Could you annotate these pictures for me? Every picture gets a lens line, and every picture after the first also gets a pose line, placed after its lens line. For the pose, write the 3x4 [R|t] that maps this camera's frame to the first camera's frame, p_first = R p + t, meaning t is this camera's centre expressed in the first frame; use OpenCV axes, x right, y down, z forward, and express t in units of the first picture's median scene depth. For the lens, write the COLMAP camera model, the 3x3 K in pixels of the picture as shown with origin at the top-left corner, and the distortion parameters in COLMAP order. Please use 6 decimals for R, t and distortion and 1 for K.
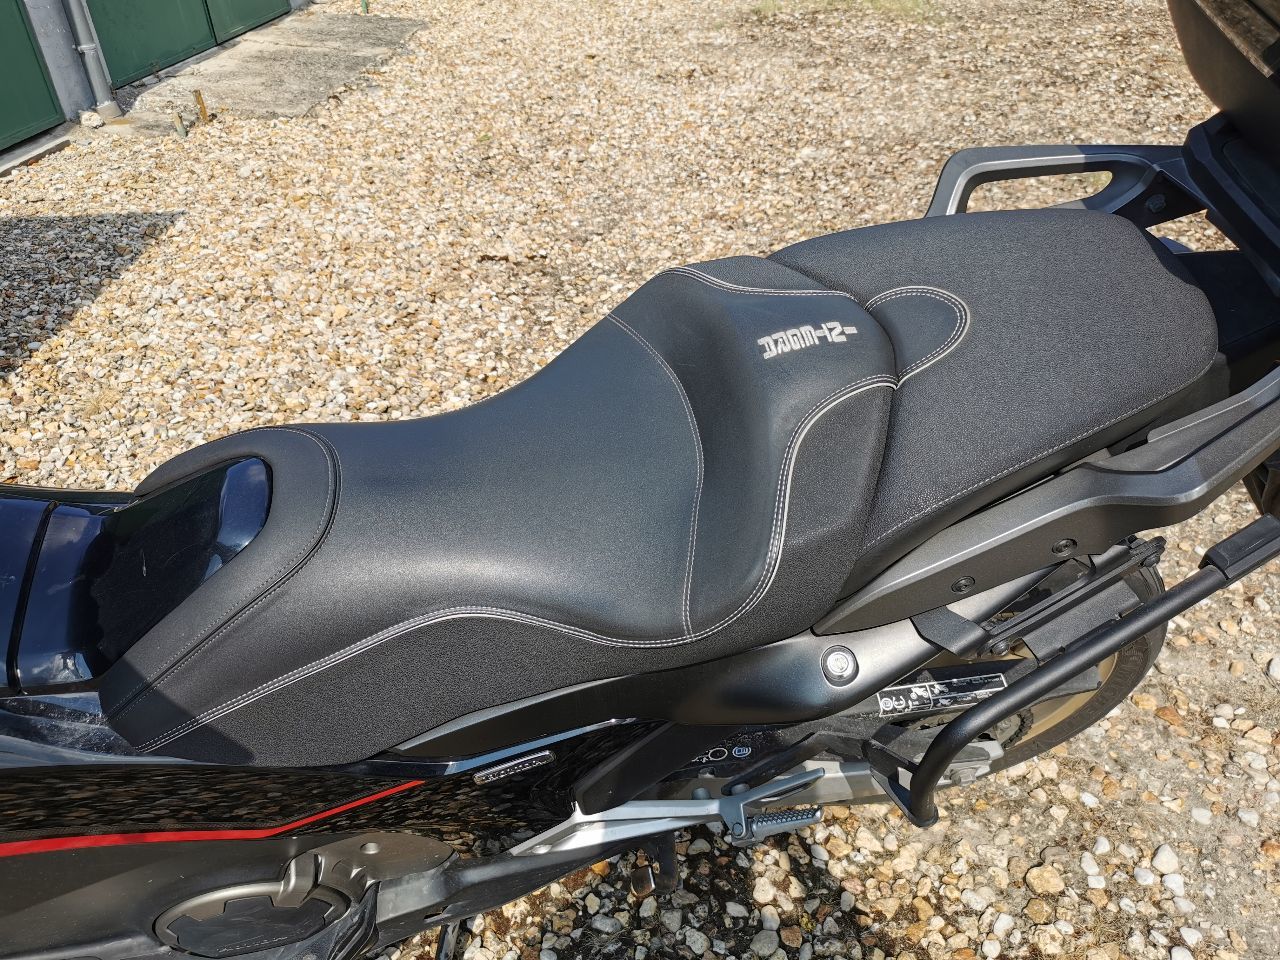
lens RADIAL K [[992.8, 0, 638.8], [0, 992.8, 481.4], [0, 0, 1]] dist [0.014737, 0.000546]
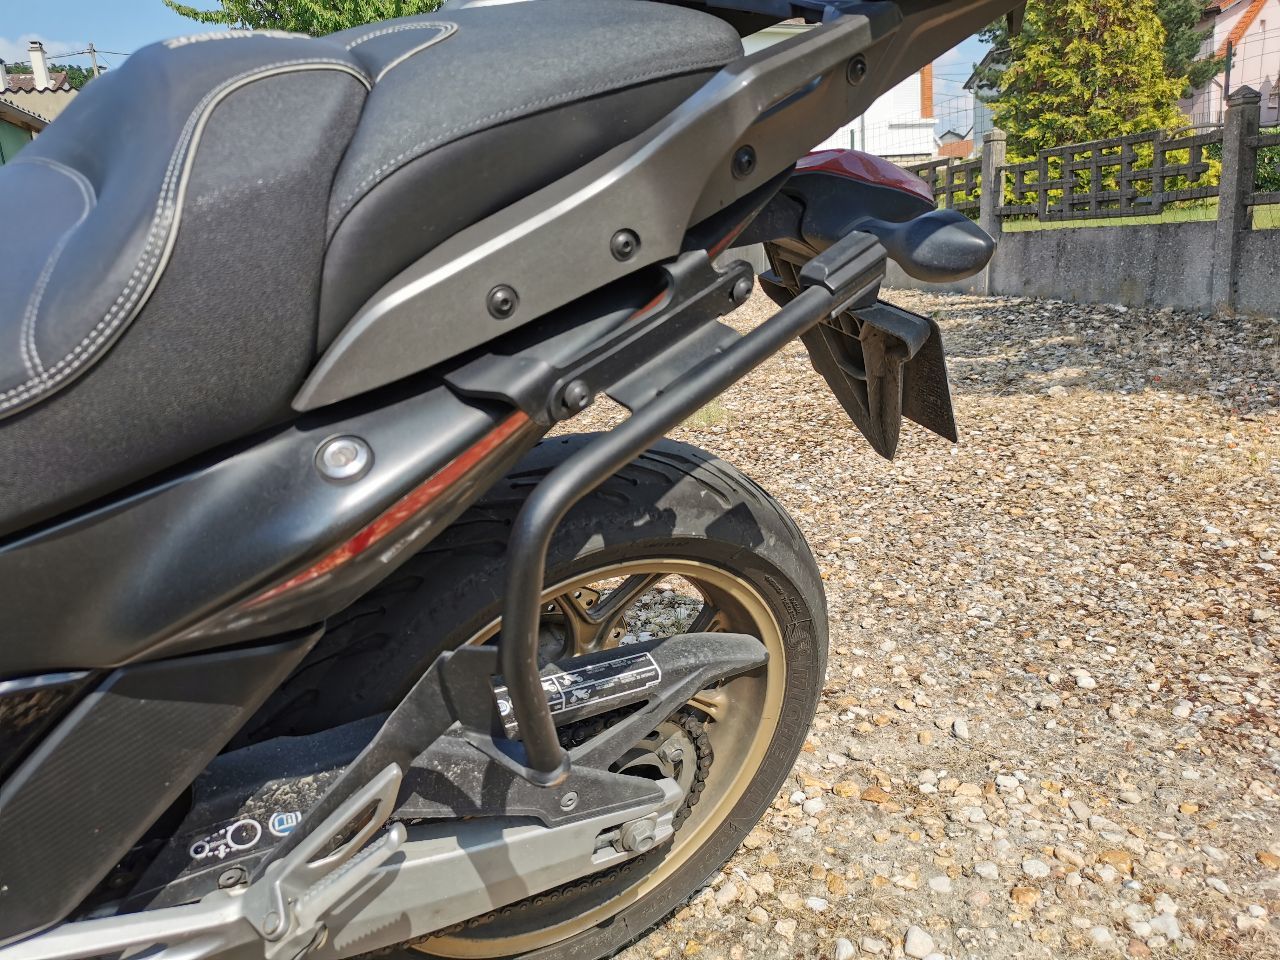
lens RADIAL K [[992.8, 0, 639.2], [0, 992.8, 479.2], [0, 0, 1]] dist [0.014737, 0.000546]
pose [[0.935310, -0.099455, 0.339563, 0.087843], [0.218051, 0.917804, -0.331797, 0.240602], [-0.278654, 0.384375, 0.880118, 0.219657]]
